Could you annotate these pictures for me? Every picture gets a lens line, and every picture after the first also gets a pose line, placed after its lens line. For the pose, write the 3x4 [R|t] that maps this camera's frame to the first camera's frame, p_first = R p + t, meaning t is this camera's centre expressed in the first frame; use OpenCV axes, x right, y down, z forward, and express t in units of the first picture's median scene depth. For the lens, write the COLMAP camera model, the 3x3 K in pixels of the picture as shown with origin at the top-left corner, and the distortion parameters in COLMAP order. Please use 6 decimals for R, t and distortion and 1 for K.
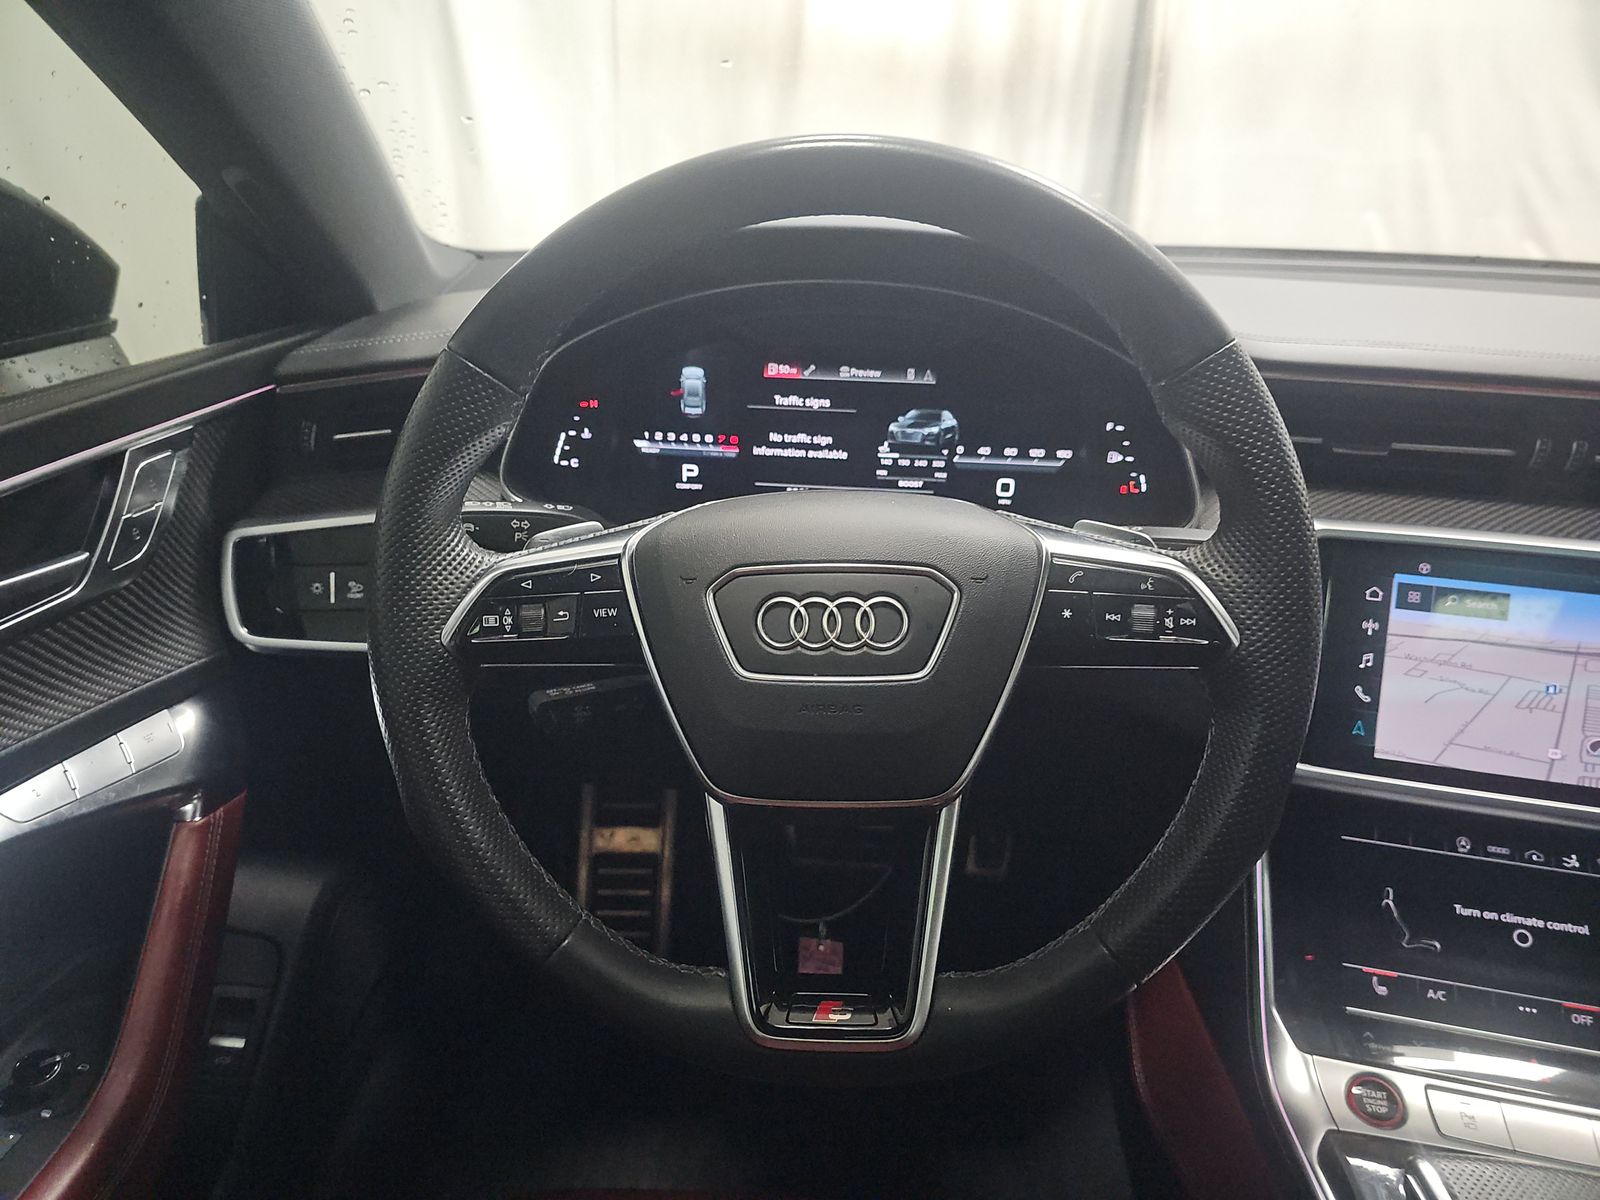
lens RADIAL K [[1050.3, 0, 811.2], [0, 1050.3, 605.8], [0, 0, 1]] dist [0.025668, -0.013035]
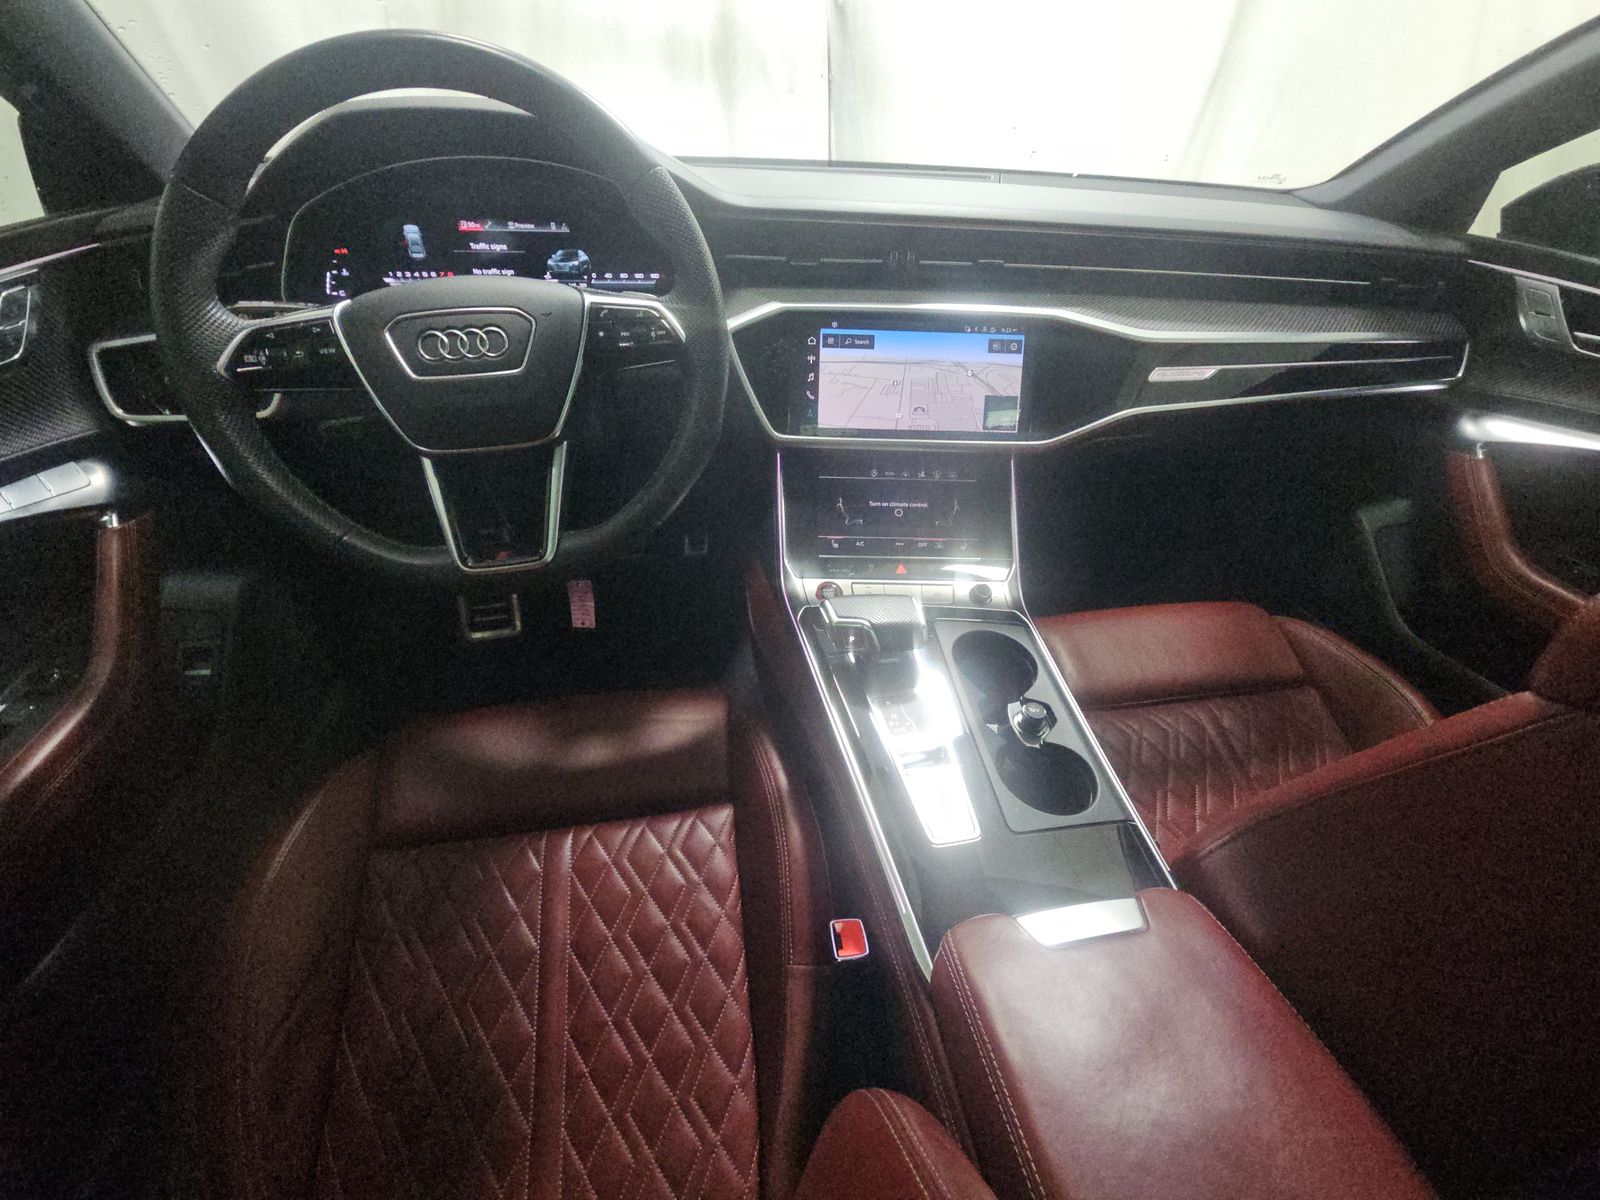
lens RADIAL K [[652.6, 0, 854.3], [0, 652.6, 613.3], [0, 0, 1]] dist [-0.006345, -0.001522]
pose [[0.965806, -0.137517, 0.219789, 0.241234], [0.087817, 0.971145, 0.221733, 0.185454], [-0.243939, -0.194850, 0.950015, -0.208363]]
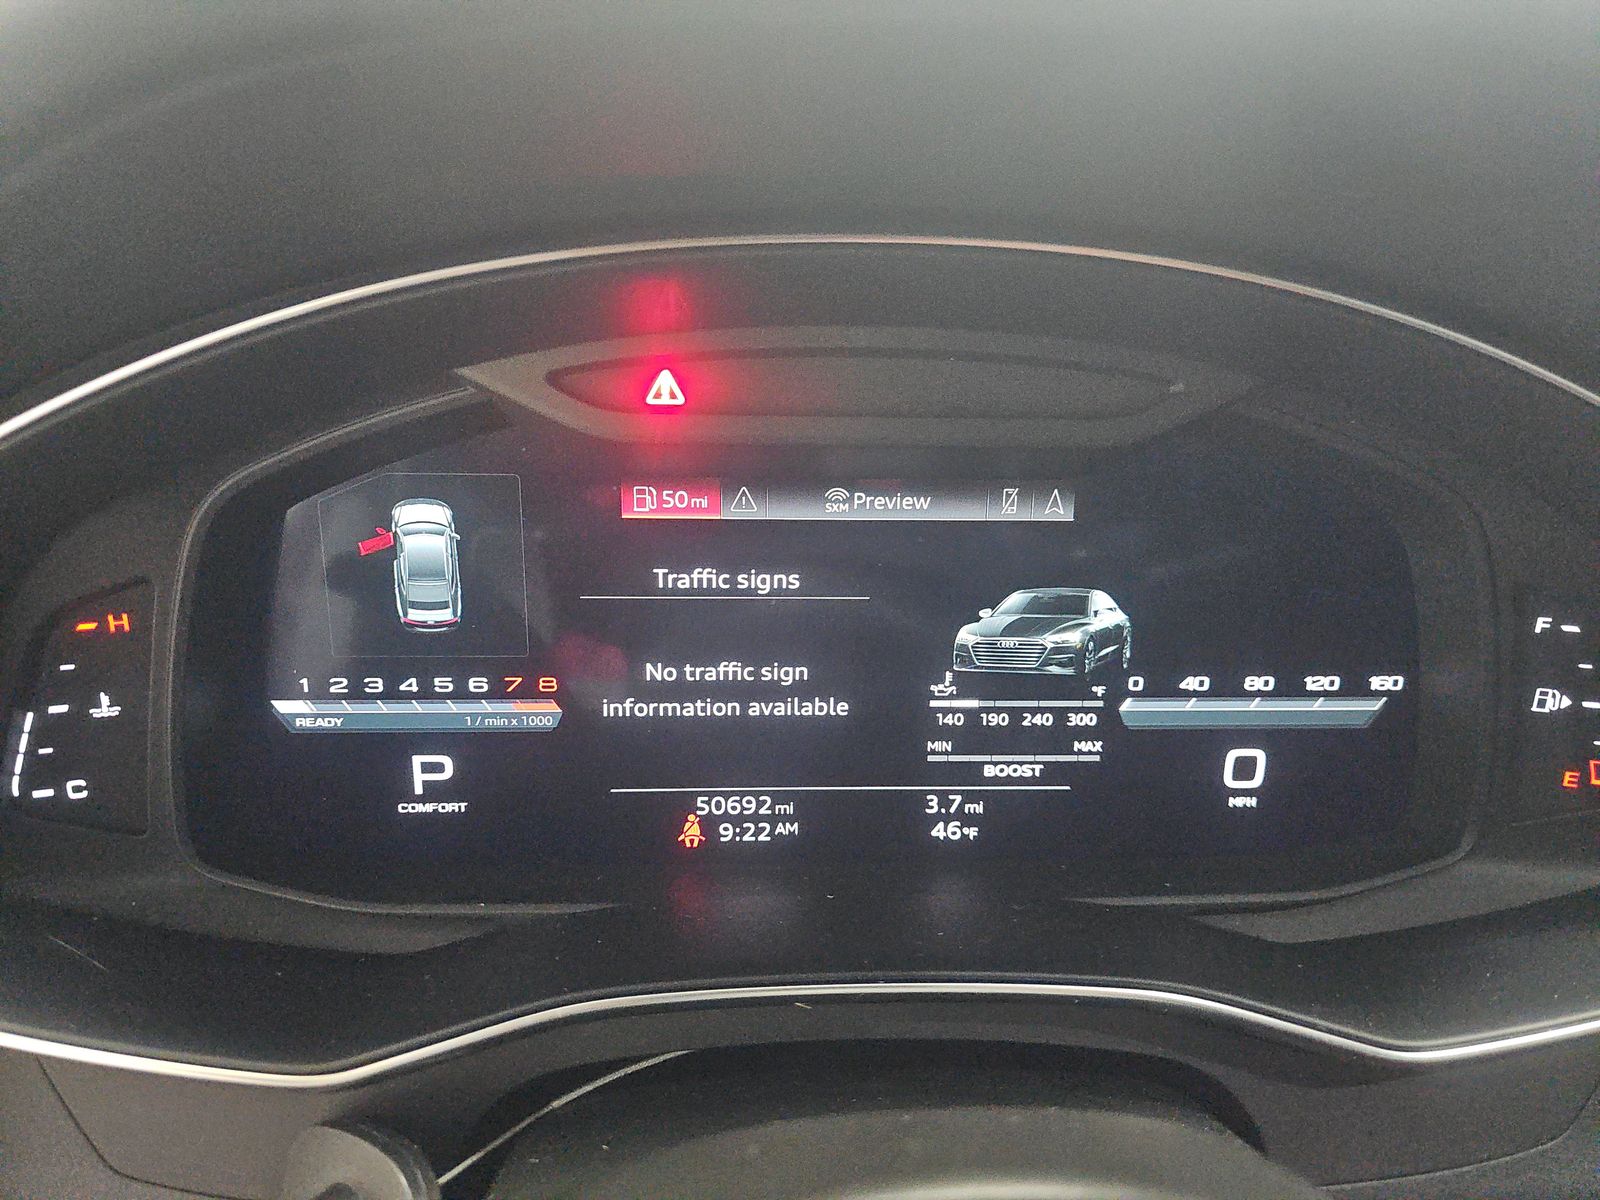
lens RADIAL K [[1050.3, 0, 810.7], [0, 1050.3, 600.2], [0, 0, 1]] dist [0.025668, -0.013035]
pose [[0.984532, -0.058612, 0.165110, -0.042170], [0.063119, 0.997760, -0.022175, -0.177897], [-0.163441, 0.032253, 0.986026, 0.625744]]
